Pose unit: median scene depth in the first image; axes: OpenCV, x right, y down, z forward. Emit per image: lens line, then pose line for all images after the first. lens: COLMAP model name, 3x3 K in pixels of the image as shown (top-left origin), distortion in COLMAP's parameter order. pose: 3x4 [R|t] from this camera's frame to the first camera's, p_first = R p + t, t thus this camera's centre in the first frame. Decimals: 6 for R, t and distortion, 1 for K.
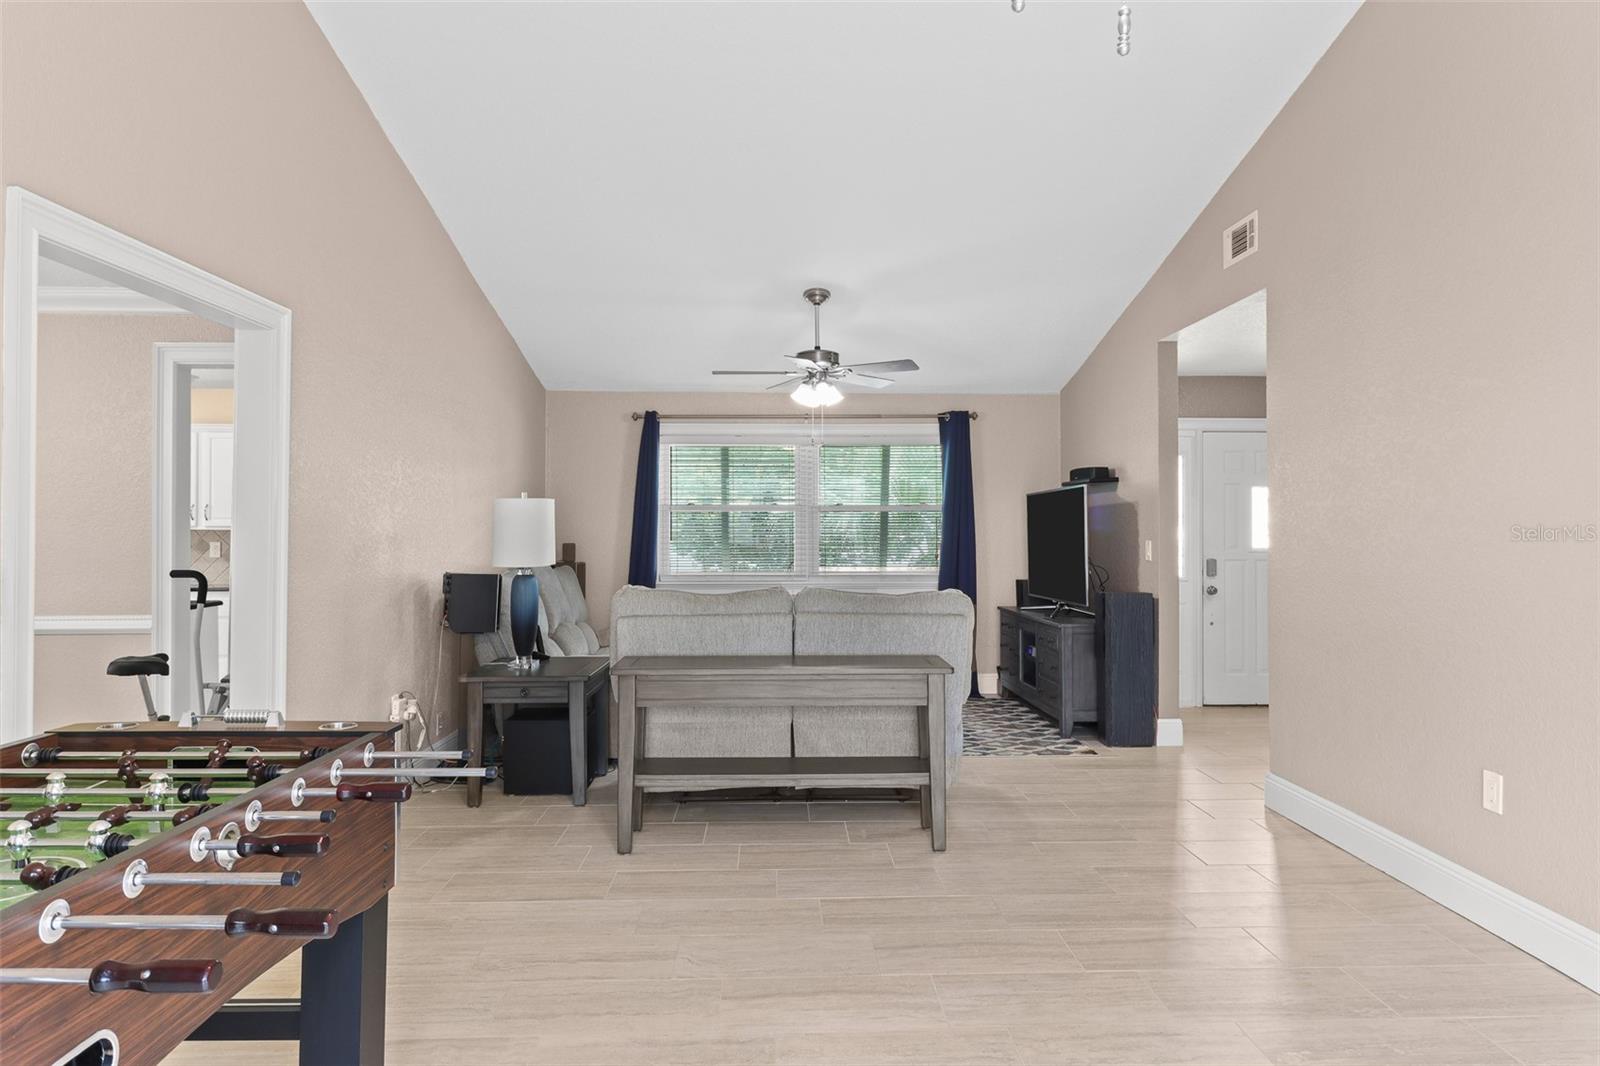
lens RADIAL K [[1008.5, 0, 797.5], [0, 1008.5, 515.1], [0, 0, 1]] dist [0.012434, -0.002868]
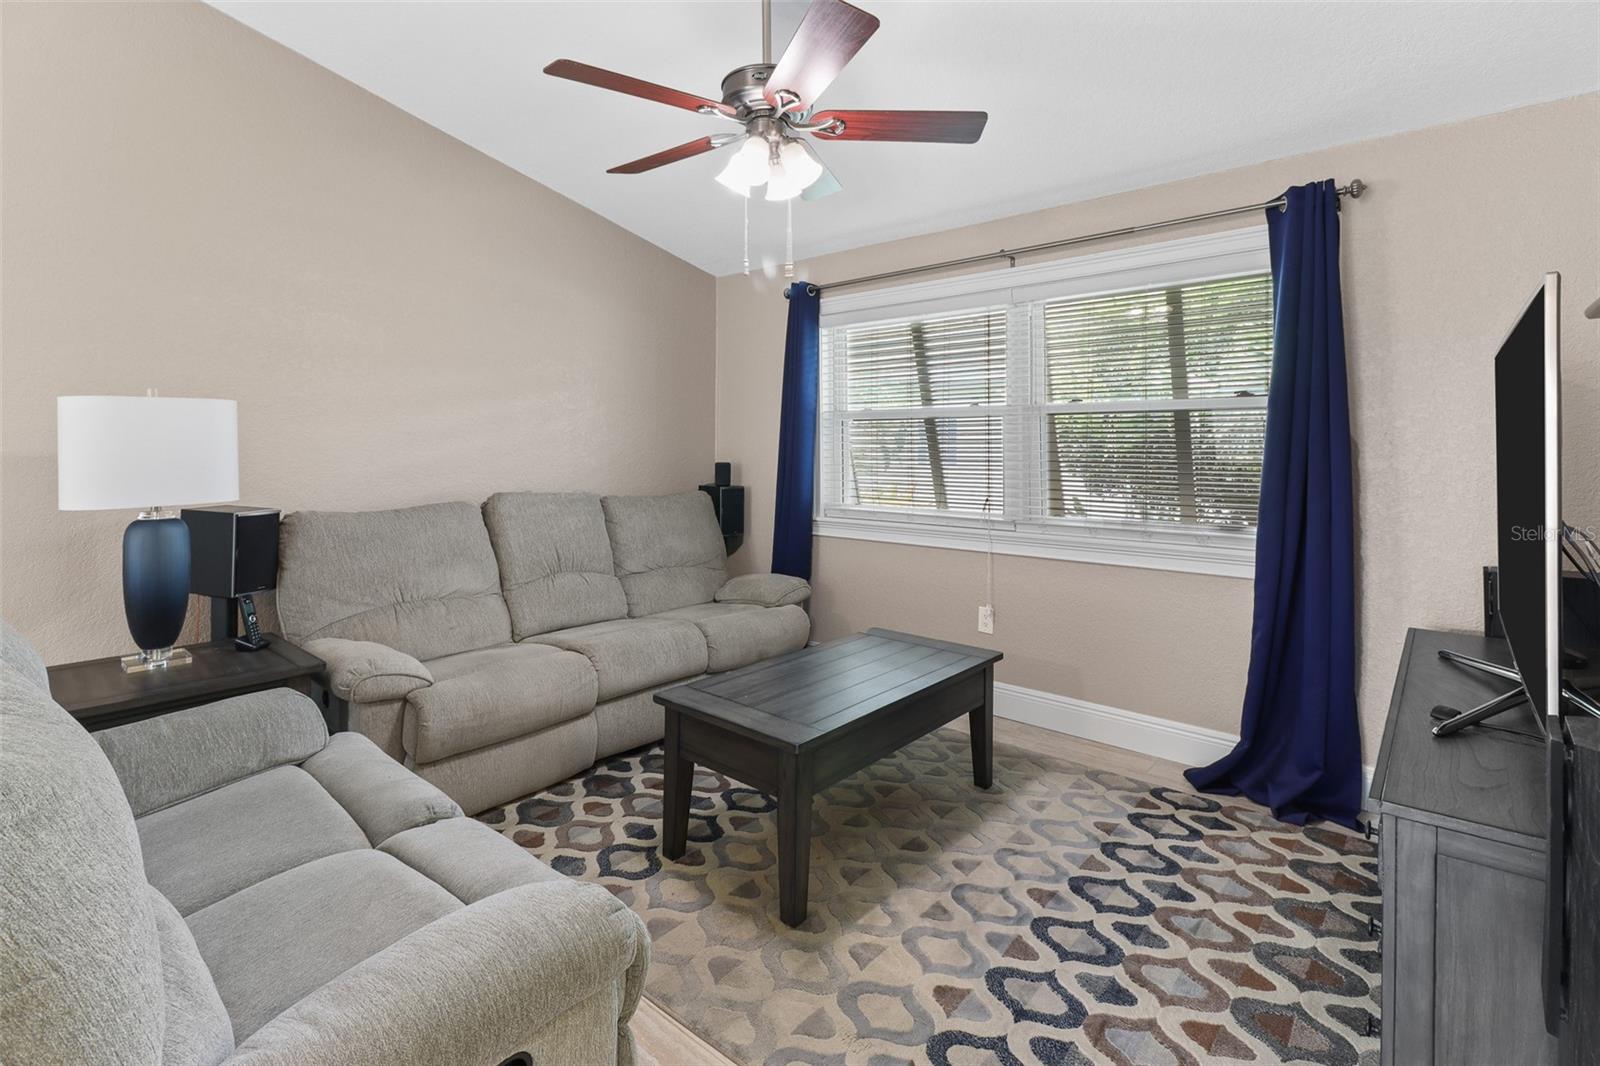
lens RADIAL K [[749.5, 0, 803.6], [0, 749.5, 456.4], [0, 0, 1]] dist [0.000911, 0.000191]
pose [[0.743990, 0.012202, -0.668079, 0.270544], [0.009636, 0.999533, 0.028987, 0.008324], [0.668121, -0.028004, 0.743525, 0.742244]]
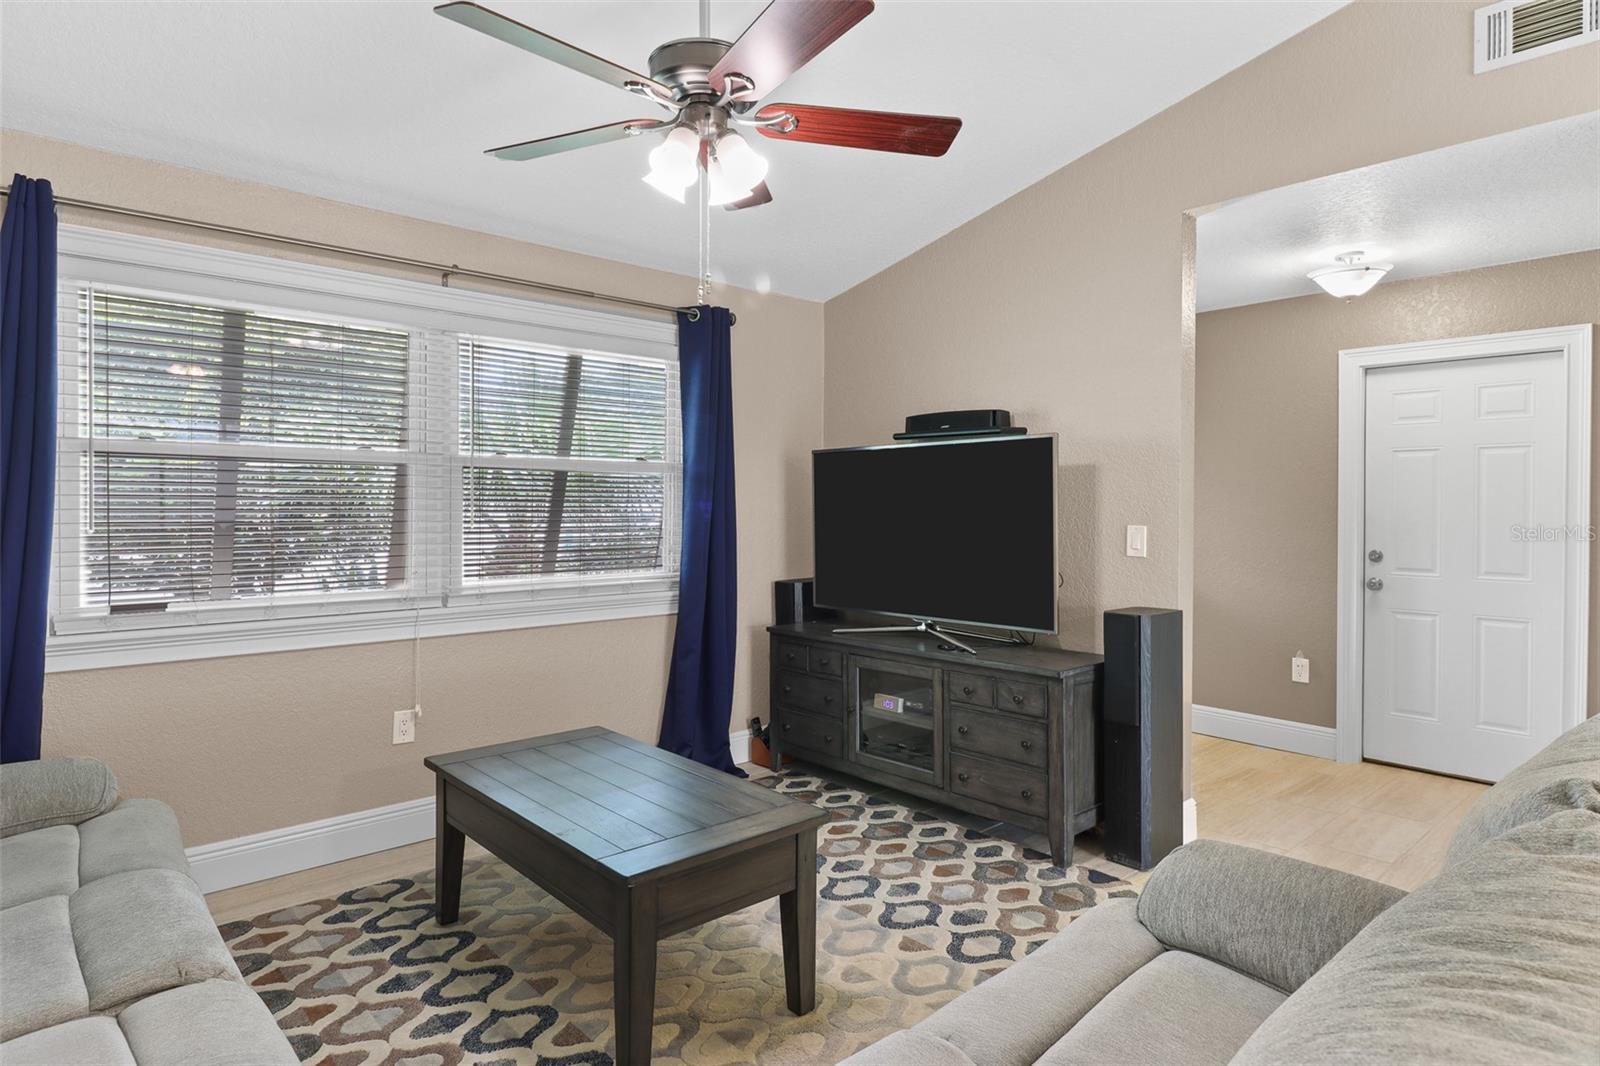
lens RADIAL K [[881.7, 0, 799.4], [0, 881.7, 508.4], [0, 0, 1]] dist [0.000919, -0.000732]
pose [[0.755433, 0.002964, 0.655220, -0.179097], [-0.017725, 0.999716, 0.015914, 0.008945], [-0.654986, -0.023635, 0.755271, 0.709750]]
